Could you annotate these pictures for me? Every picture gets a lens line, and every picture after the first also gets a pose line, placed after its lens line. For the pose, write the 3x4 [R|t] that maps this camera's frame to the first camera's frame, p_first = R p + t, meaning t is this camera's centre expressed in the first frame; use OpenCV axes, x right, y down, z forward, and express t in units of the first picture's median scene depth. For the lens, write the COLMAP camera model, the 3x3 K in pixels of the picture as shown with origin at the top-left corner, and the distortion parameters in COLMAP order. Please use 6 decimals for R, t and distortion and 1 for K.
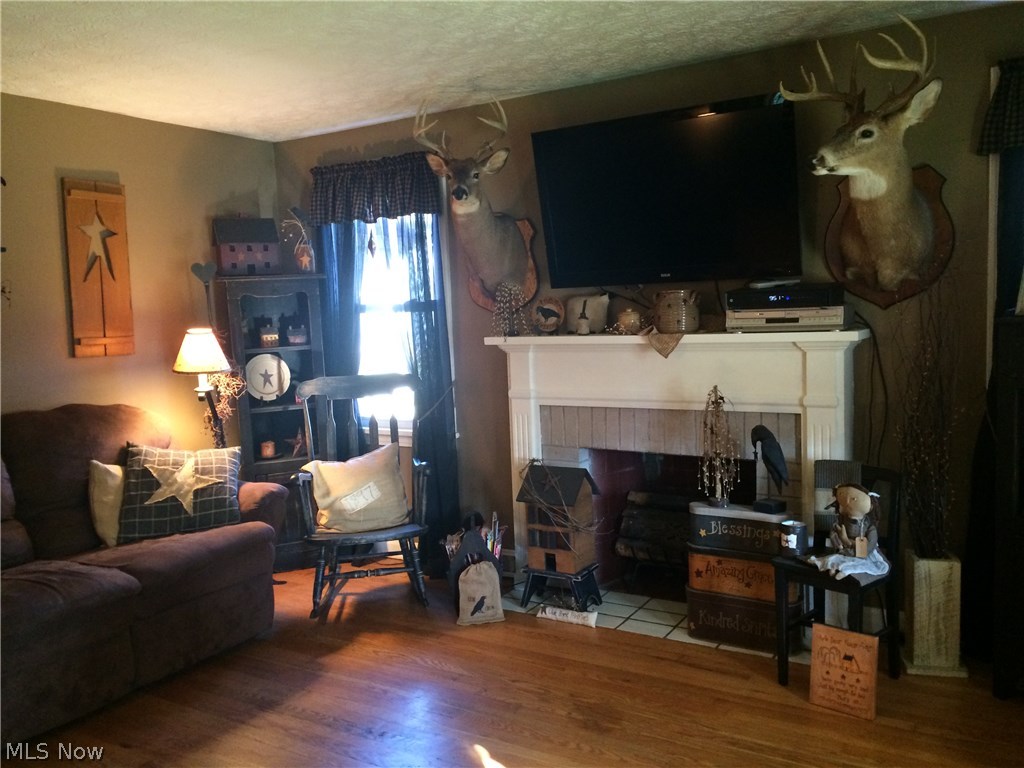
lens RADIAL K [[874.1, 0, 514.2], [0, 874.1, 386.1], [0, 0, 1]] dist [0.082915, -0.100947]
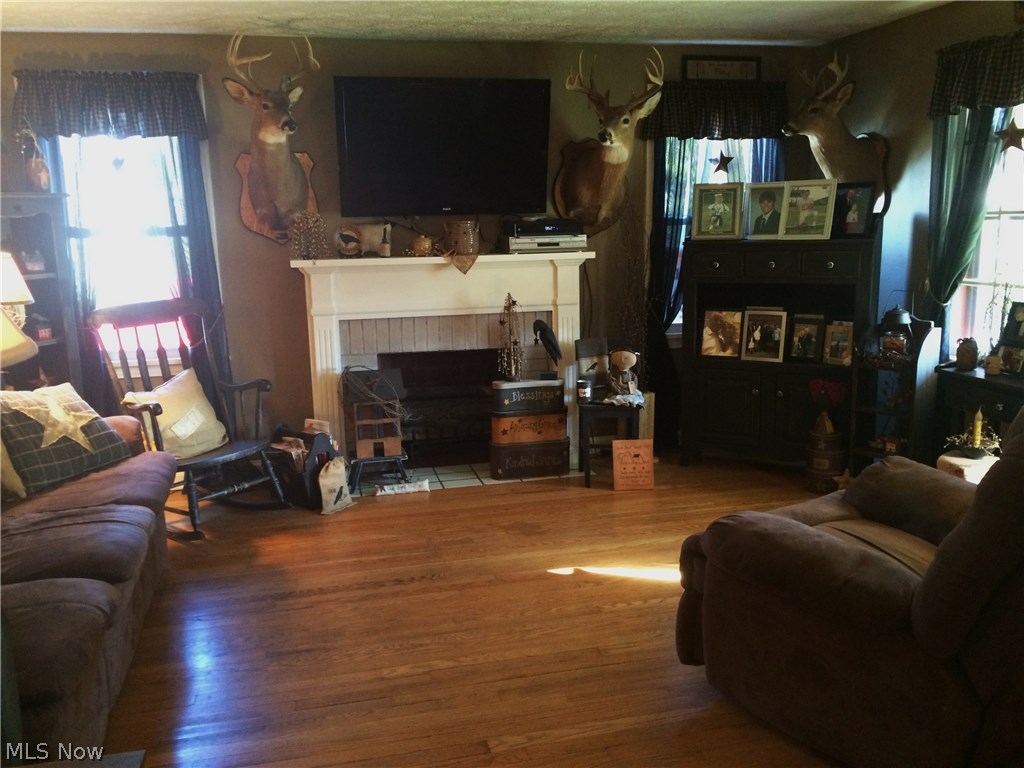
lens RADIAL K [[874.1, 0, 516.7], [0, 874.1, 383.9], [0, 0, 1]] dist [0.082915, -0.100947]
pose [[0.705238, -0.106216, 0.700969, -0.683536], [0.062194, 0.994171, 0.088072, 0.019603], [-0.706238, -0.018516, 0.707732, 0.028415]]
